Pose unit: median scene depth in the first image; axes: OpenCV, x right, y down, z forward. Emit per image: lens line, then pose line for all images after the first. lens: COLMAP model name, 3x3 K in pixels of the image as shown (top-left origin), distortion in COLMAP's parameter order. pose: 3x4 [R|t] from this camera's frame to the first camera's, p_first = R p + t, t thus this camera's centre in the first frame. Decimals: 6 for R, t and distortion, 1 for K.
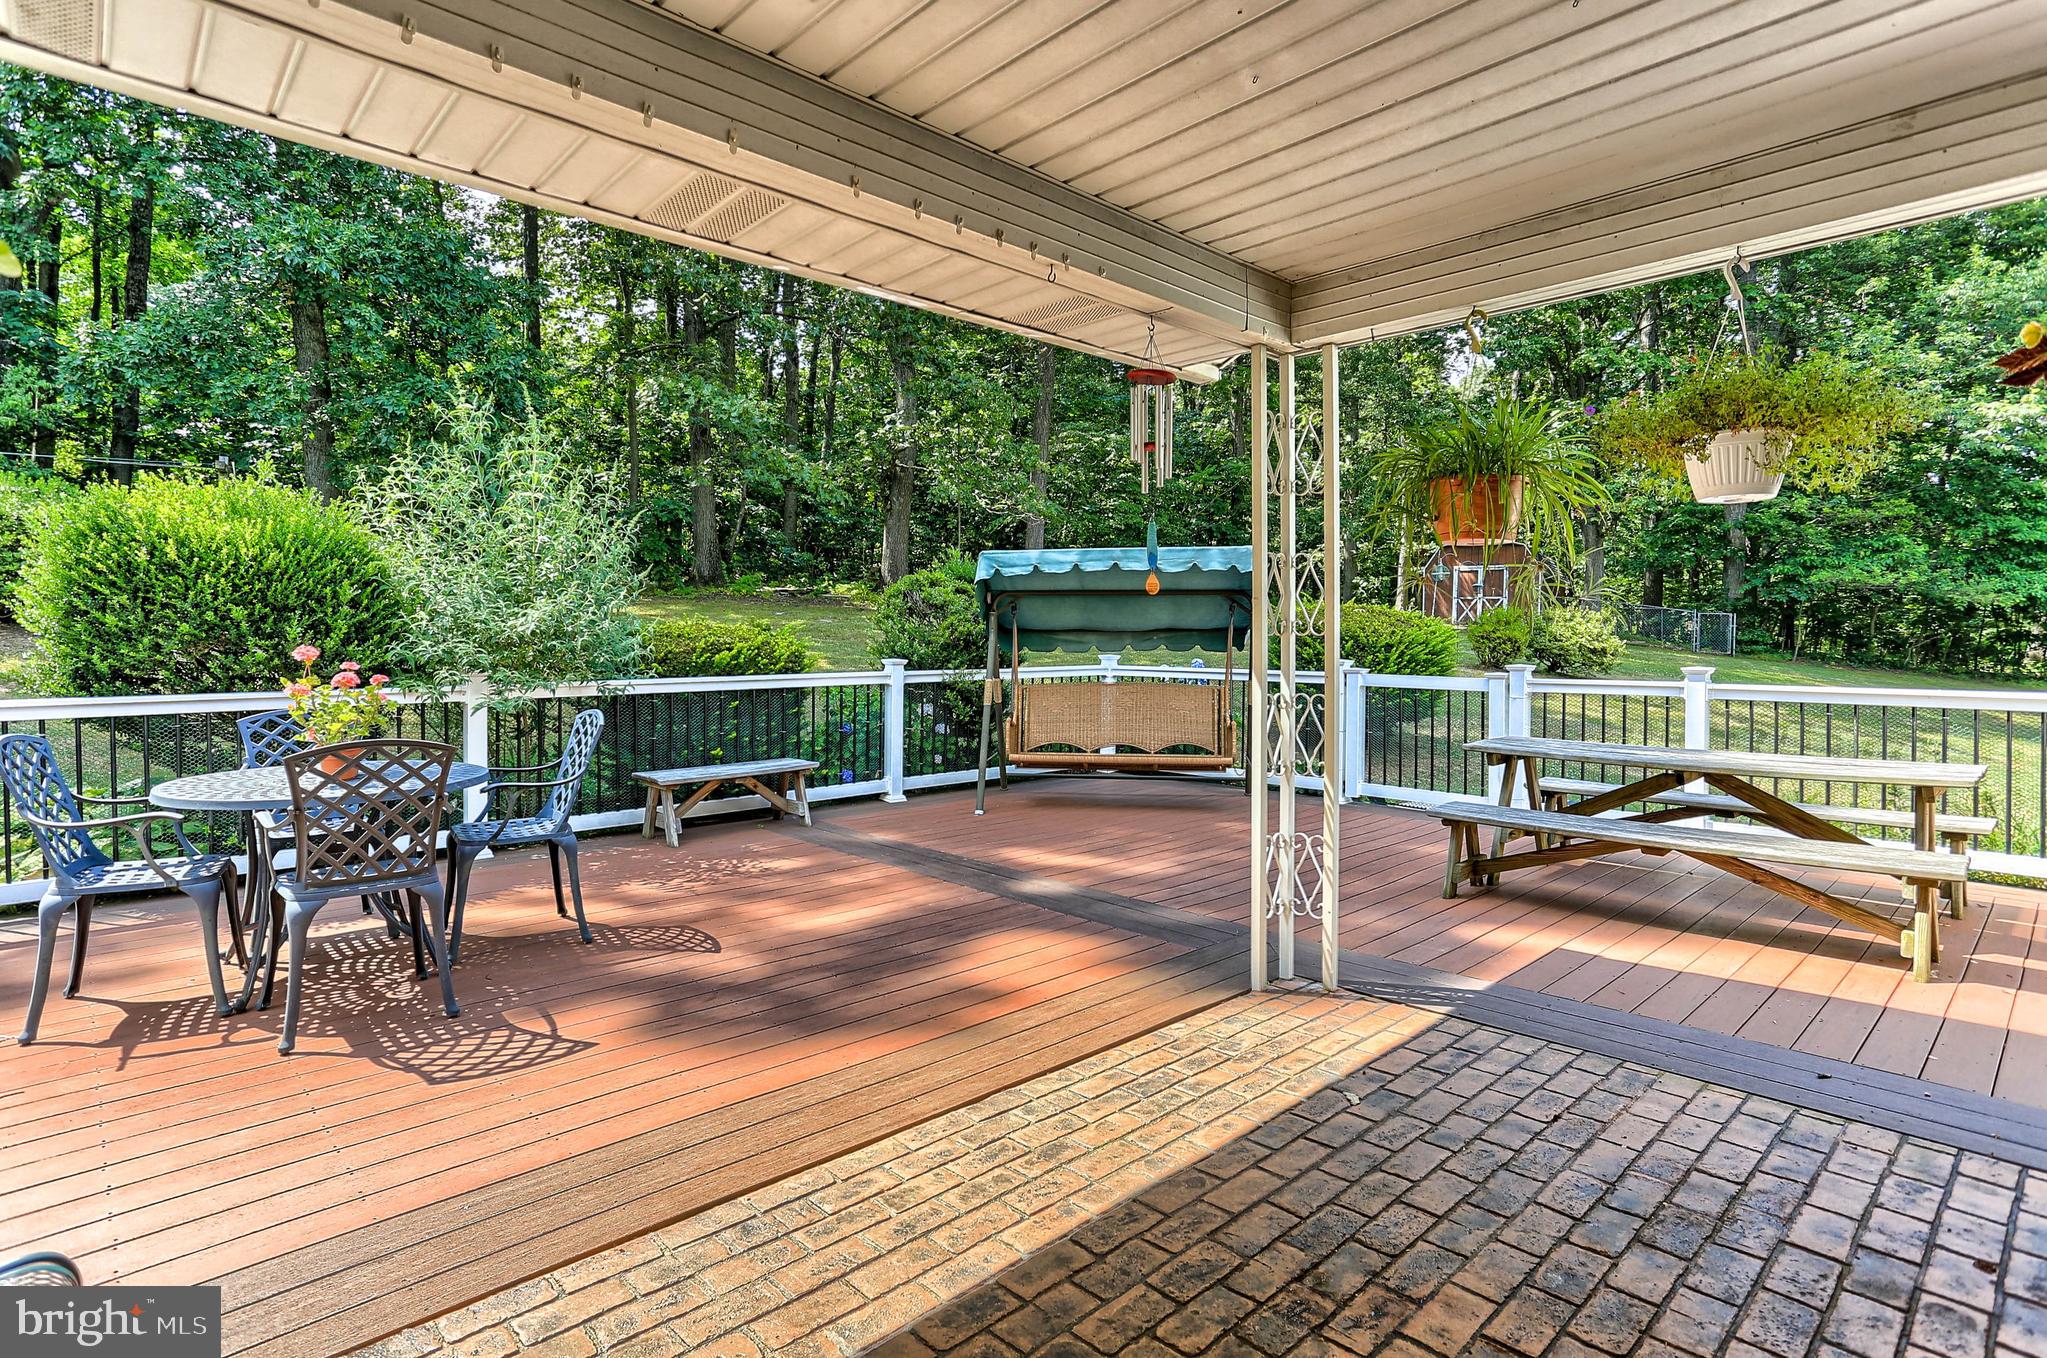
lens RADIAL K [[1043.7, 0, 1005.8], [0, 1043.7, 621.7], [0, 0, 1]] dist [-0.029666, 0.026568]
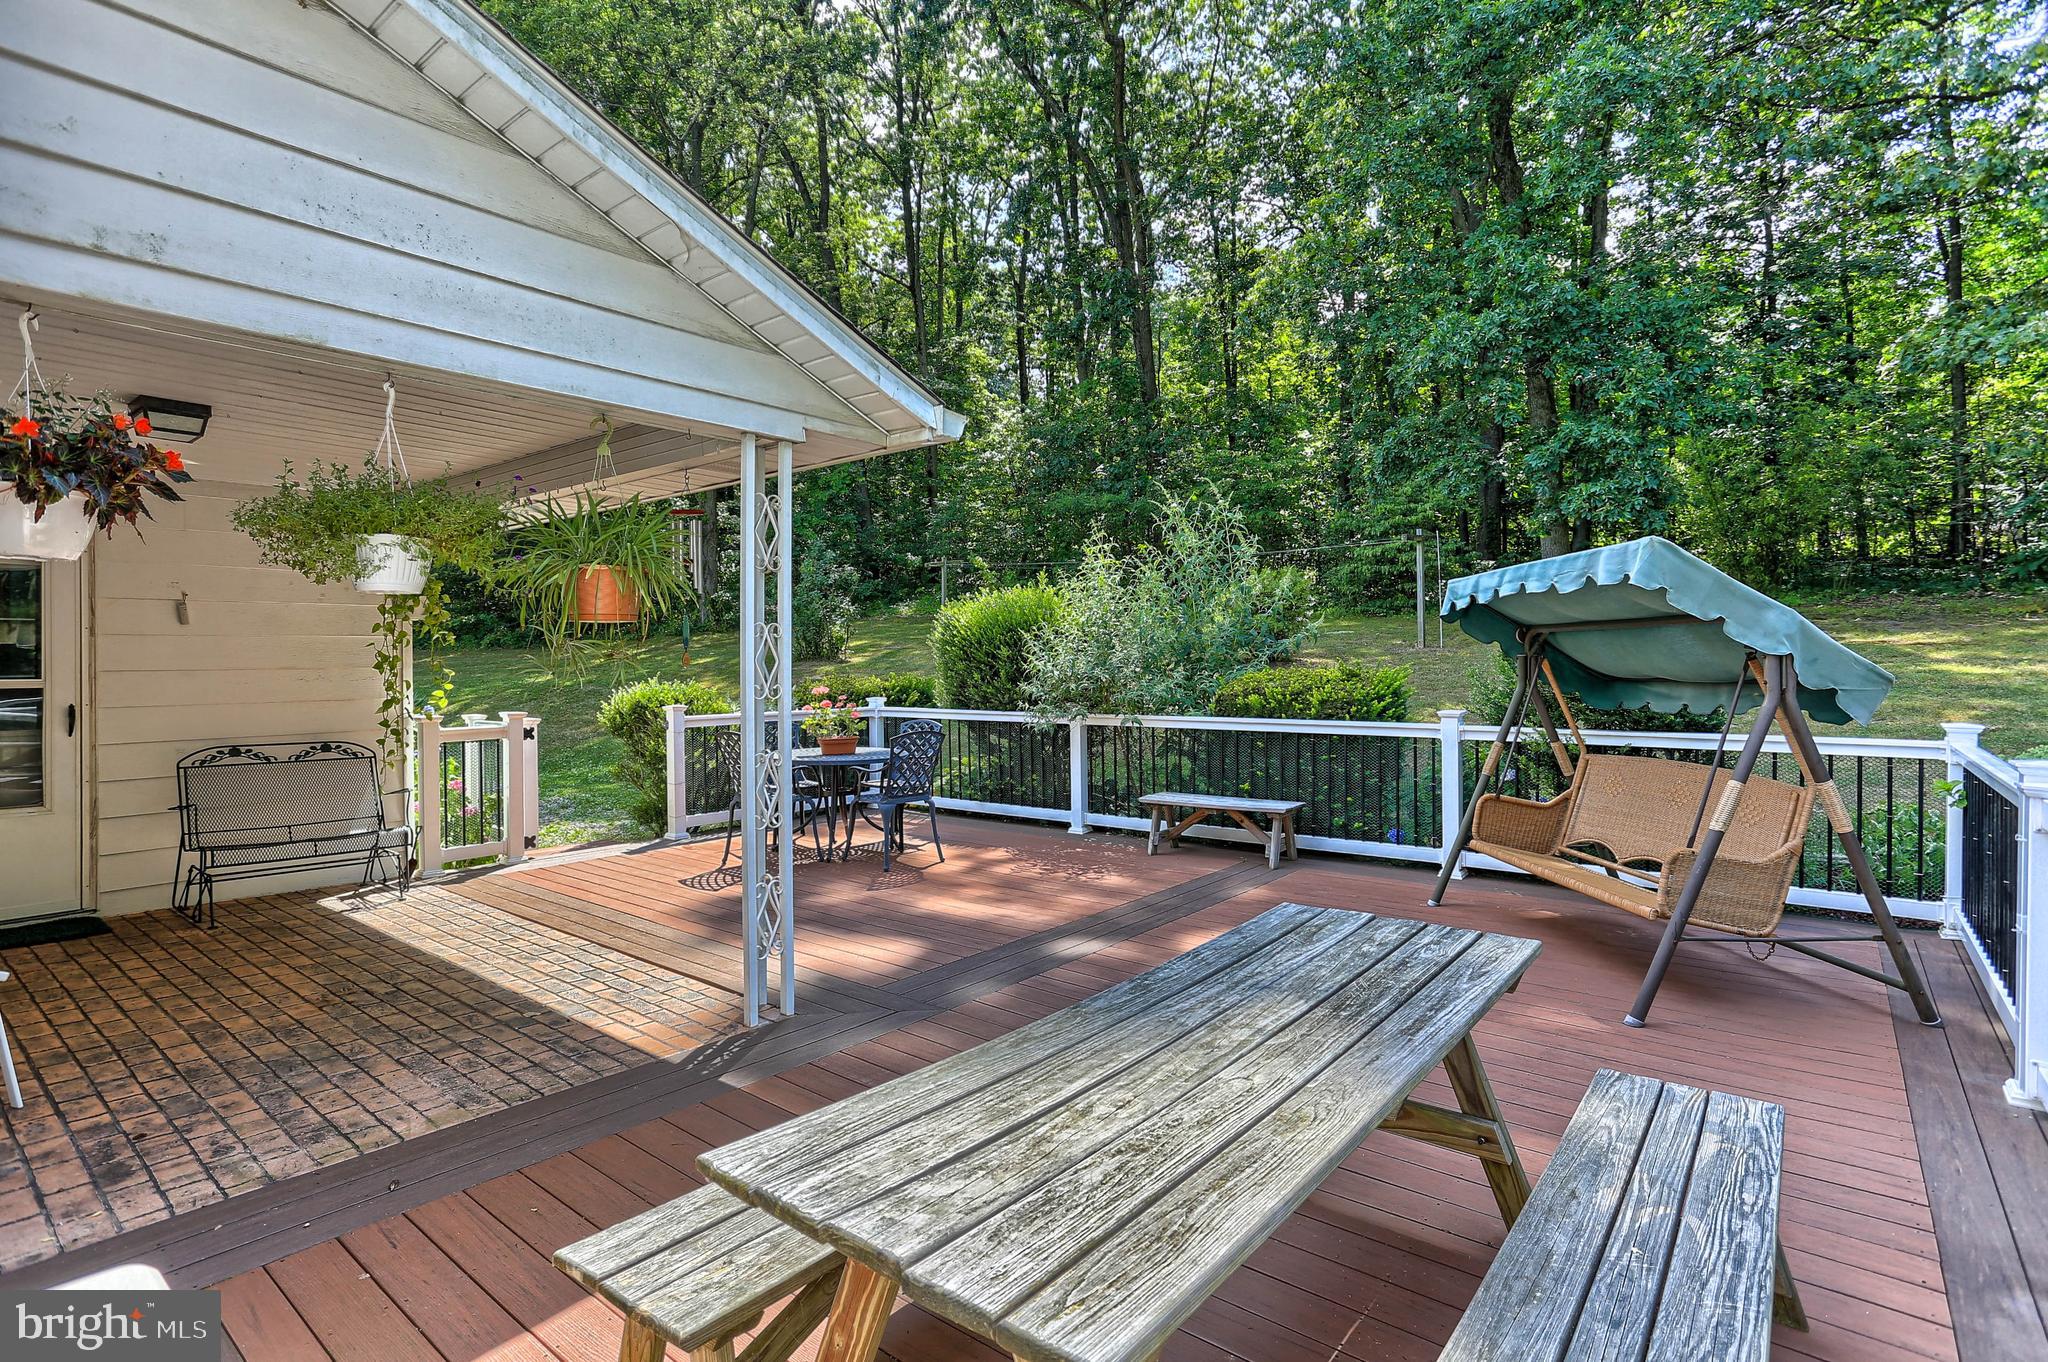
lens RADIAL K [[1010.8, 0, 1023.2], [0, 1010.8, 670.8], [0, 0, 1]] dist [-0.055411, 0.036942]
pose [[0.129175, 0.003800, -0.991615, 1.496078], [0.021228, 0.999753, 0.006597, -0.019480], [0.991395, -0.021902, 0.129062, 1.246180]]
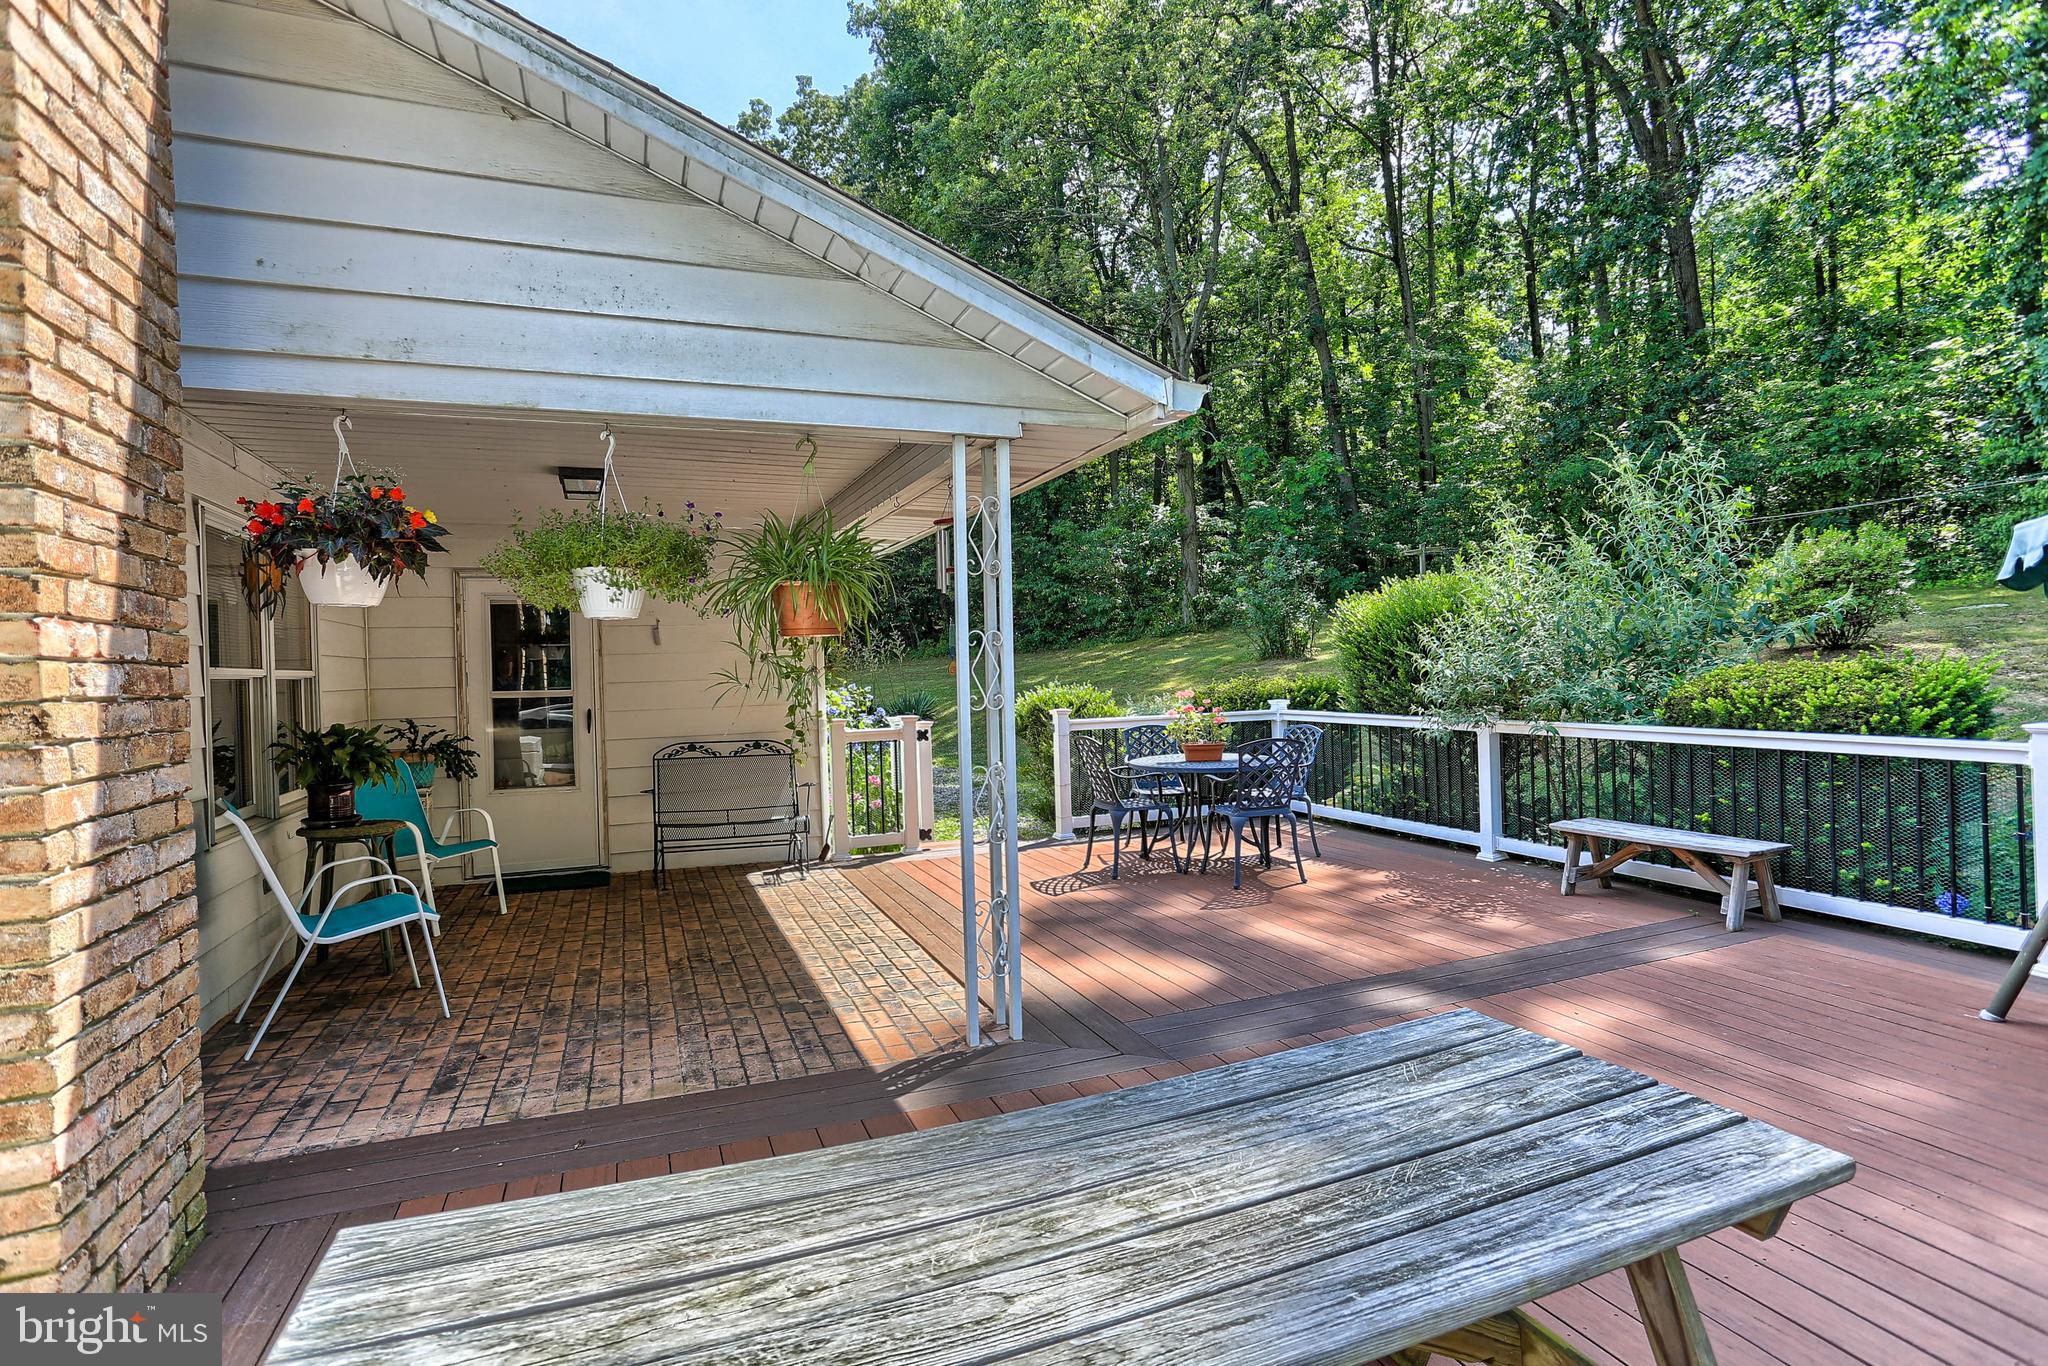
lens RADIAL K [[998.8, 0, 1024.0], [0, 998.8, 683.0], [0, 0, 1]] dist [-0.056744, 0.040424]
pose [[-0.364699, 0.019809, -0.930915, 1.324535], [0.038060, 0.999255, 0.006352, -0.020759], [0.930347, -0.033114, -0.365182, 1.542665]]
